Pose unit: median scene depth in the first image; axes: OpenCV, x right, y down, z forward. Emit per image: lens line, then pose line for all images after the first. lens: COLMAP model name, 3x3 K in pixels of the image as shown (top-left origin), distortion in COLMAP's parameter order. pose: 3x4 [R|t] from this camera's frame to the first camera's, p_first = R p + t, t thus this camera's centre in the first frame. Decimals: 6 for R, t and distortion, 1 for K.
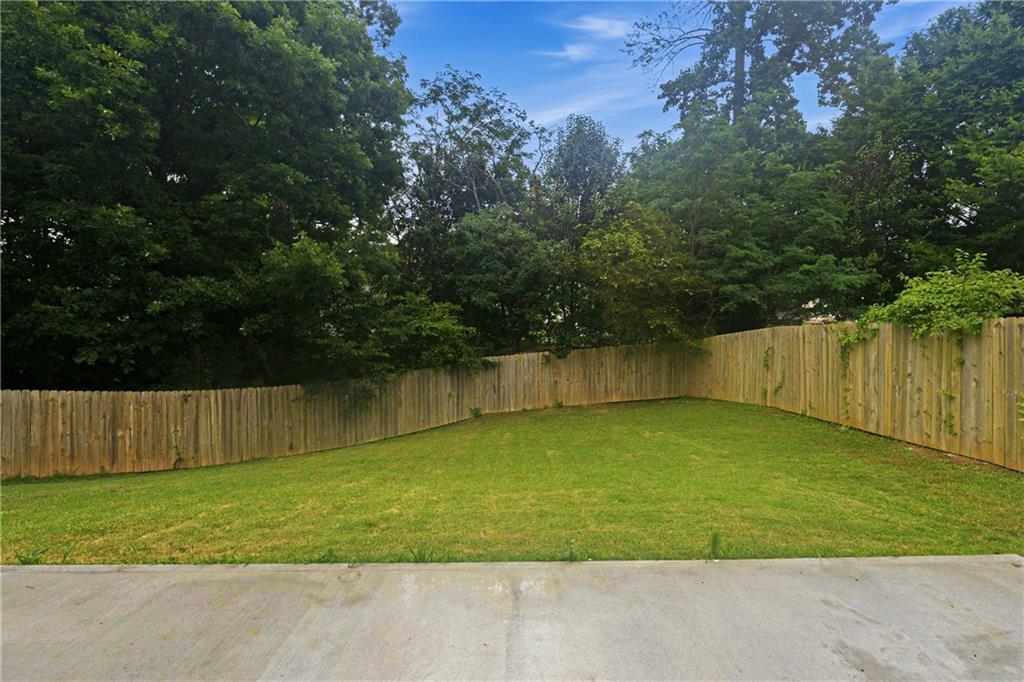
lens RADIAL K [[466.1, 0, 510.5], [0, 466.1, 335.6], [0, 0, 1]] dist [-0.003462, 0.000716]
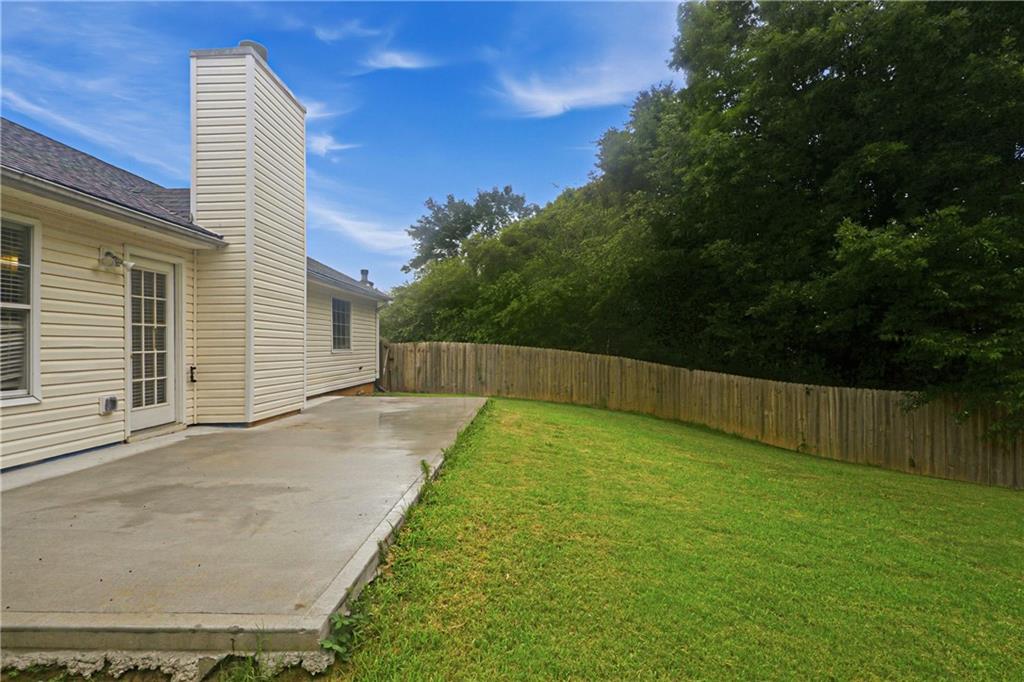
lens RADIAL K [[466.1, 0, 513.2], [0, 466.1, 343.8], [0, 0, 1]] dist [-0.003462, 0.000716]
pose [[-0.051414, -0.010075, -0.998627, 0.456954], [0.002532, 0.999945, -0.010218, 0.030755], [0.998674, -0.003054, -0.051385, 0.353916]]
